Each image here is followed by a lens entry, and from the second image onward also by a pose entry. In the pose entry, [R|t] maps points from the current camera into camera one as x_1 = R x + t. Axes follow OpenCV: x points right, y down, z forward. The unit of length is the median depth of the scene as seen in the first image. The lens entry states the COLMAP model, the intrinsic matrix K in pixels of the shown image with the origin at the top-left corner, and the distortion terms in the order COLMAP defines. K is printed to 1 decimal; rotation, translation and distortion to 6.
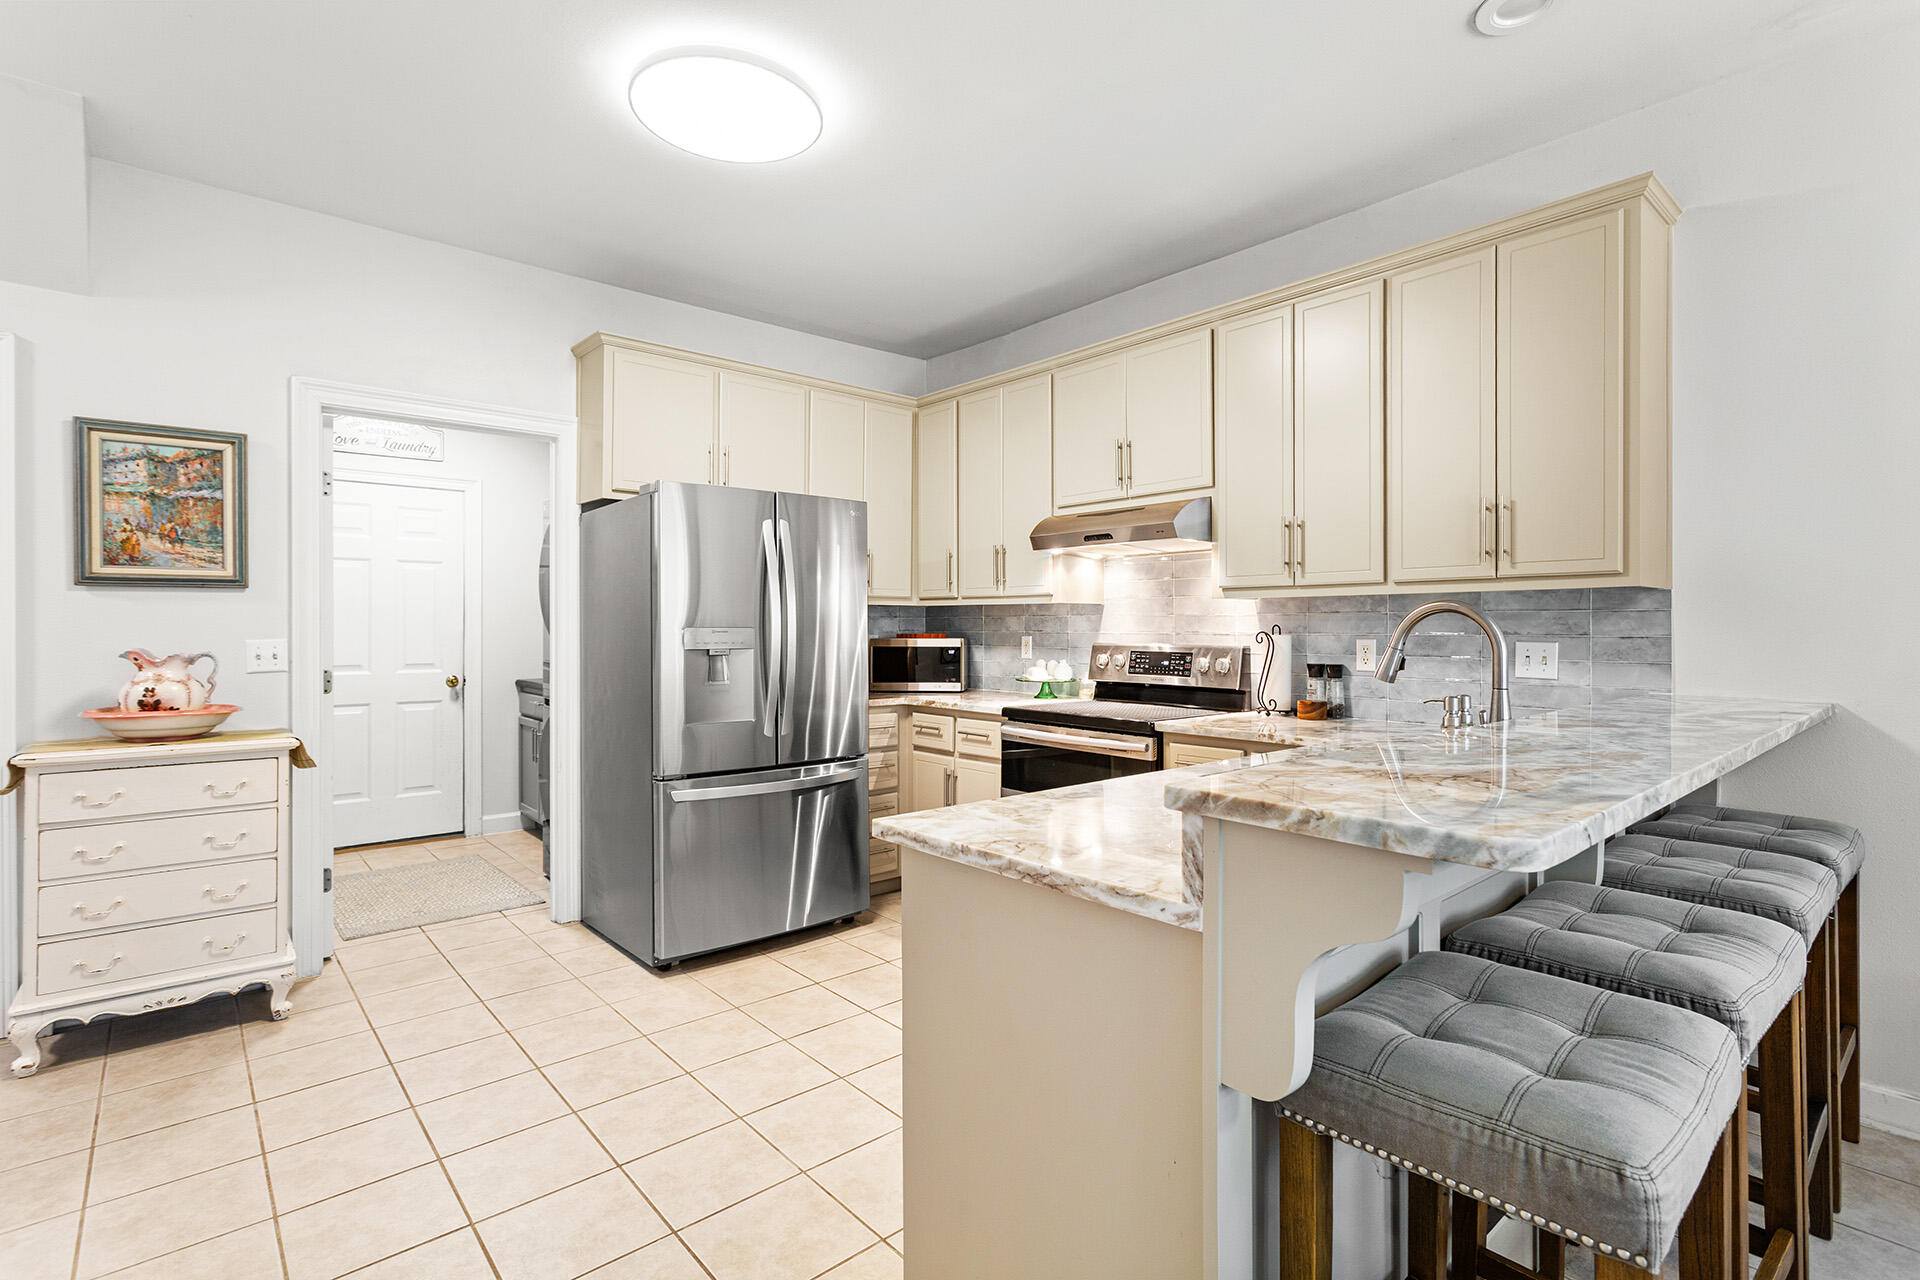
lens RADIAL K [[918.8, 0, 976.2], [0, 918.8, 626.4], [0, 0, 1]] dist [0.001711, 0.001471]
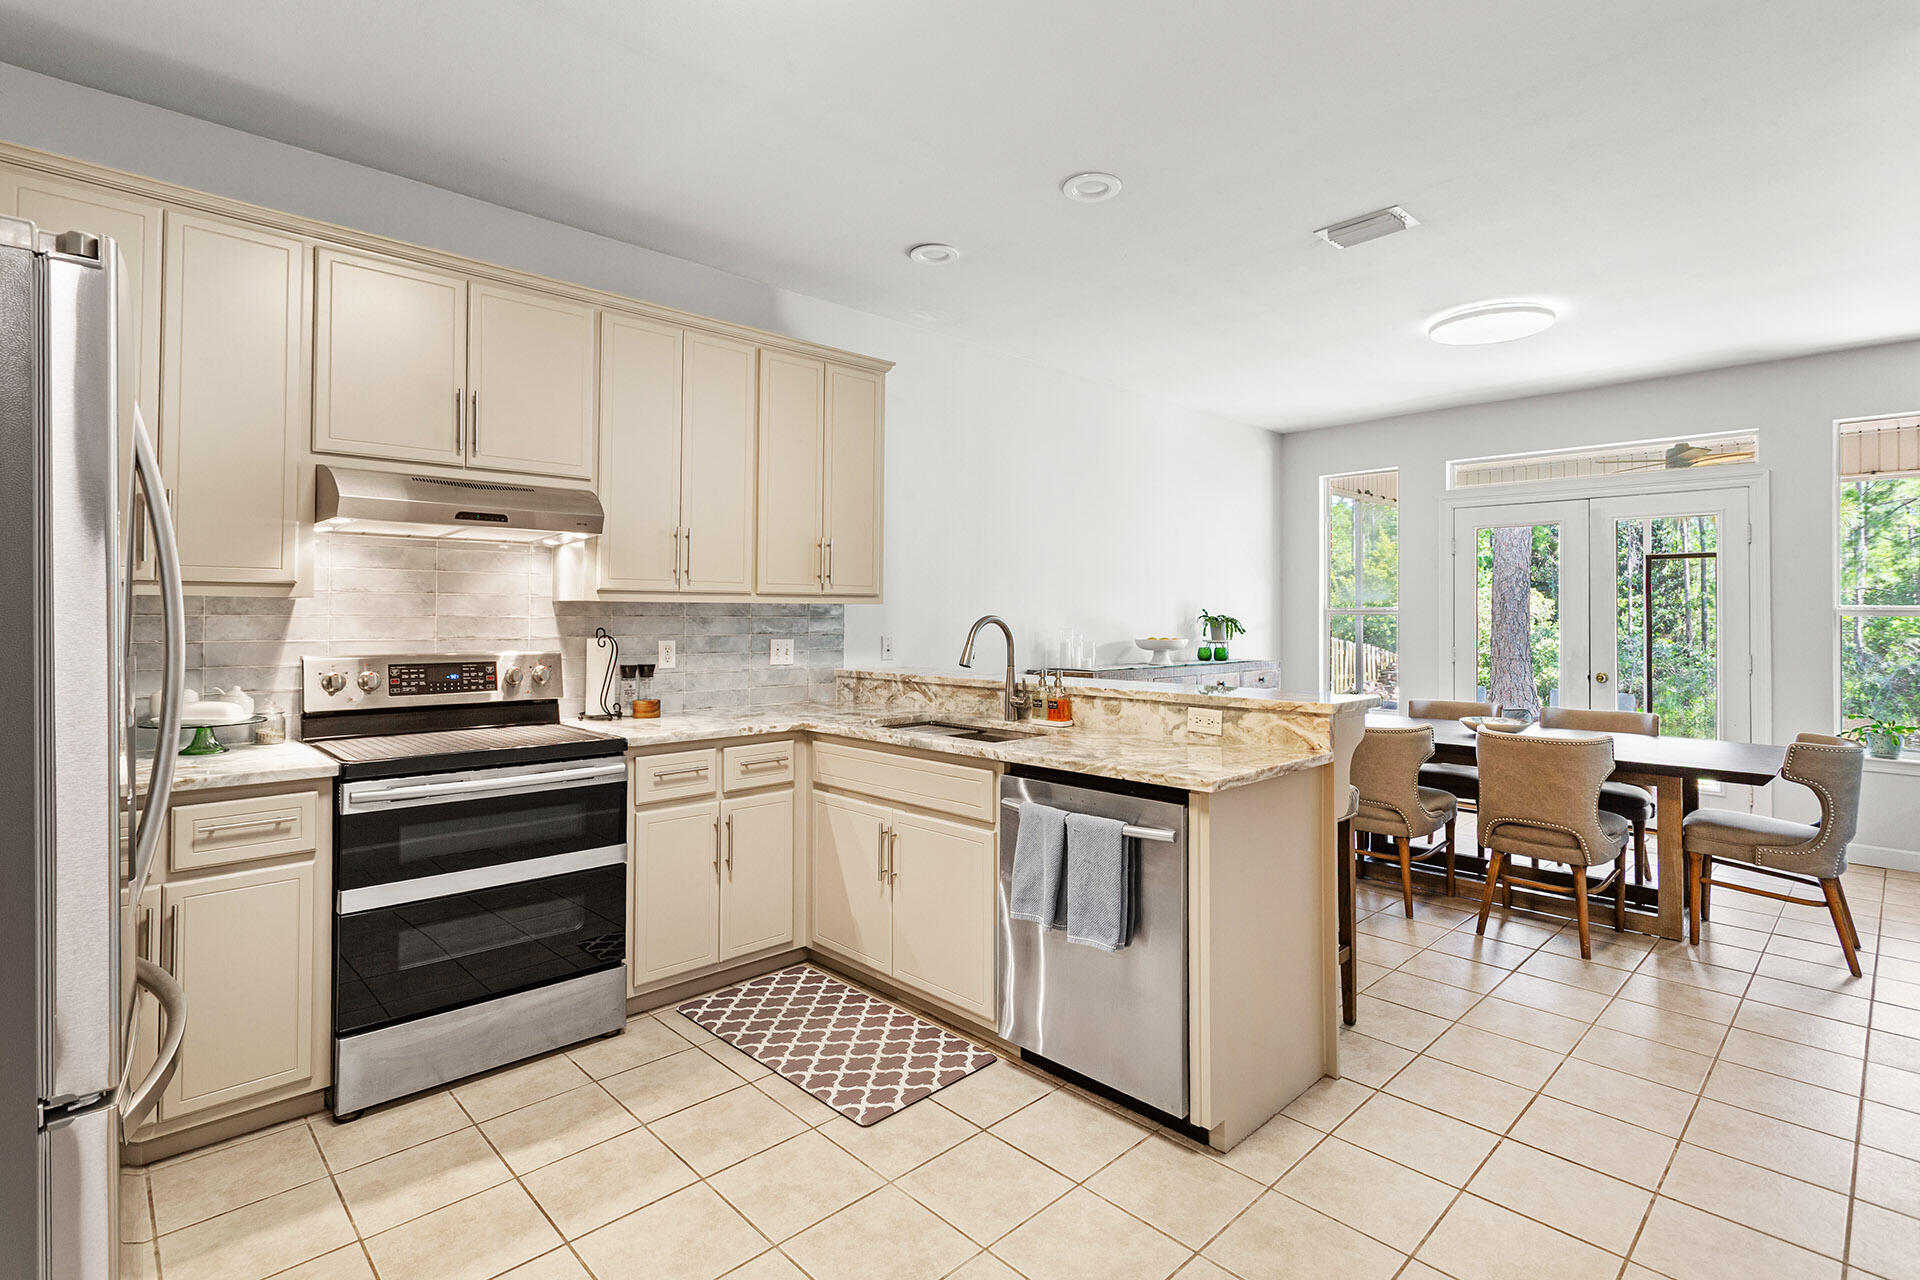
lens RADIAL K [[918.8, 0, 965.0], [0, 918.8, 609.0], [0, 0, 1]] dist [0.001711, 0.001471]
pose [[-0.047204, 0.007034, 0.998861, -0.744418], [-0.003638, 0.999967, -0.007214, -0.018191], [-0.998879, -0.003974, -0.047176, 0.724031]]
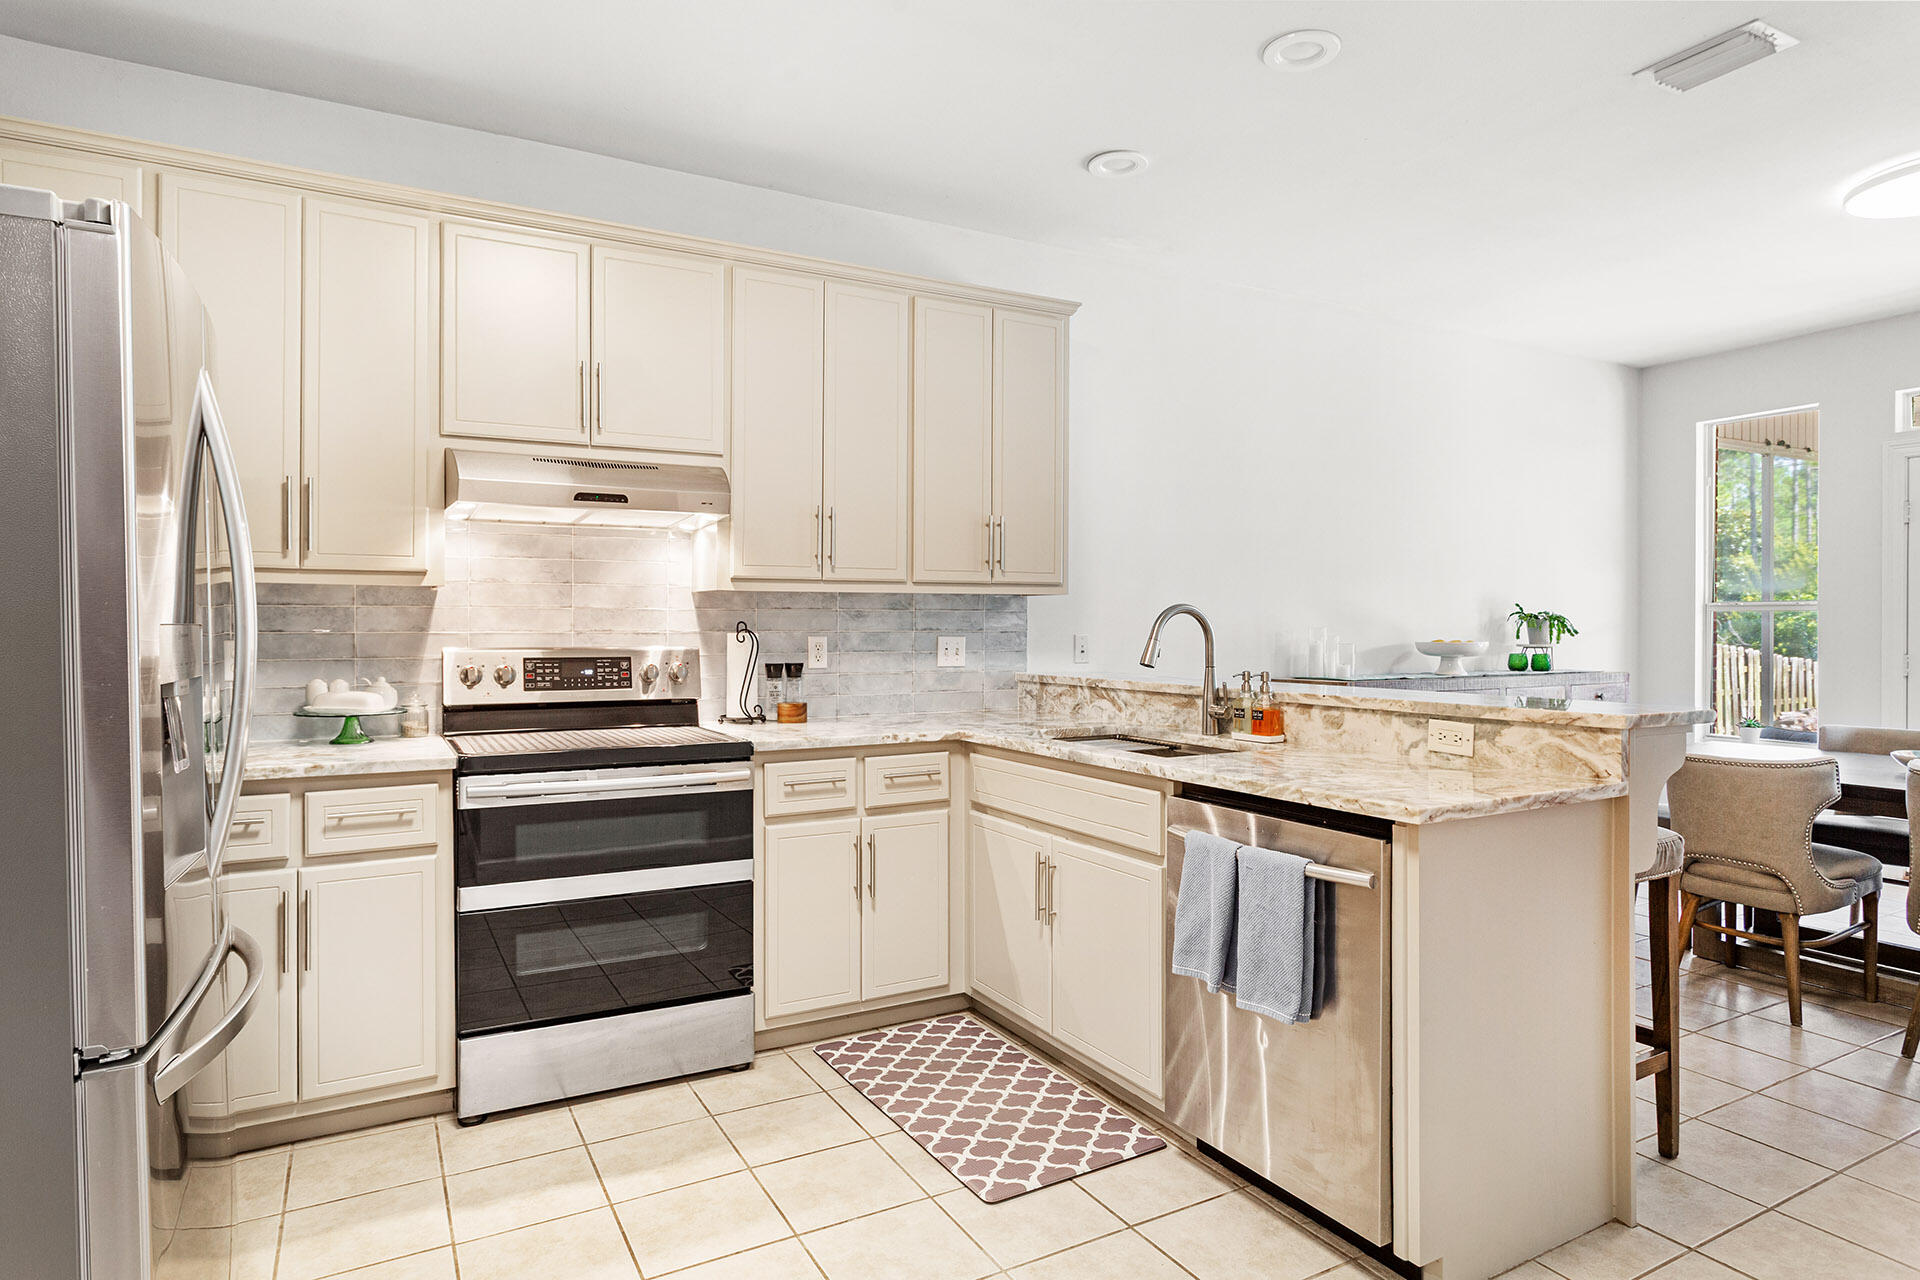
lens RADIAL K [[1081.6, 0, 968.4], [0, 1081.6, 635.1], [0, 0, 1]] dist [-0.007860, 0.003826]
pose [[0.209587, -0.009639, 0.977743, -0.713337], [-0.000641, 0.999950, 0.009996, 0.000878], [-0.977790, -0.002722, 0.209570, 0.626329]]
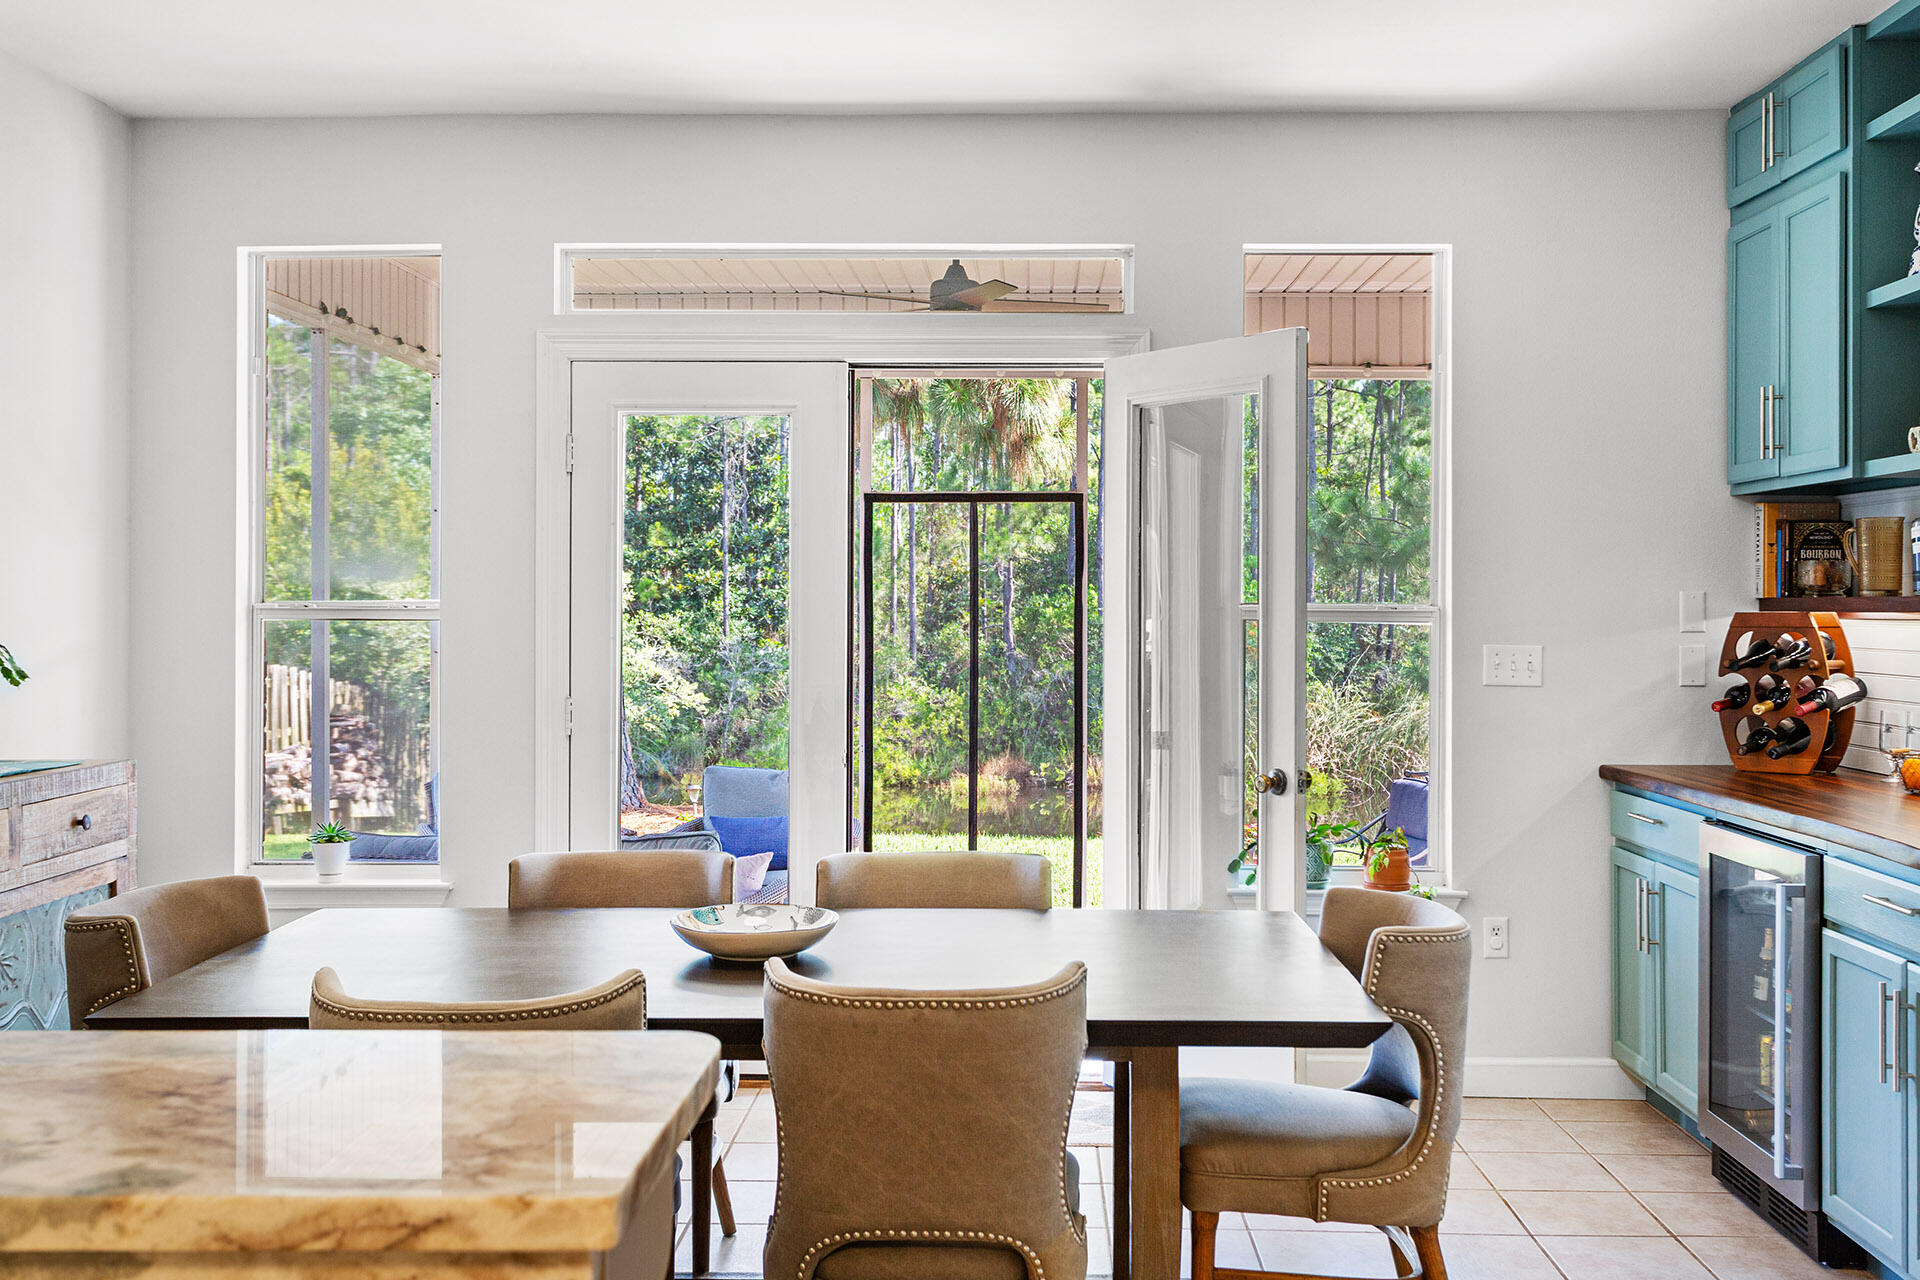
lens RADIAL K [[1877.1, 0, 948.8], [0, 1877.1, 590.2], [0, 0, 1]] dist [0.040383, 0.000000]
pose [[-0.723048, 0.003976, 0.690787, -0.195151], [-0.000242, 0.999982, -0.006008, -0.040263], [-0.690798, -0.004511, -0.723034, 0.546463]]
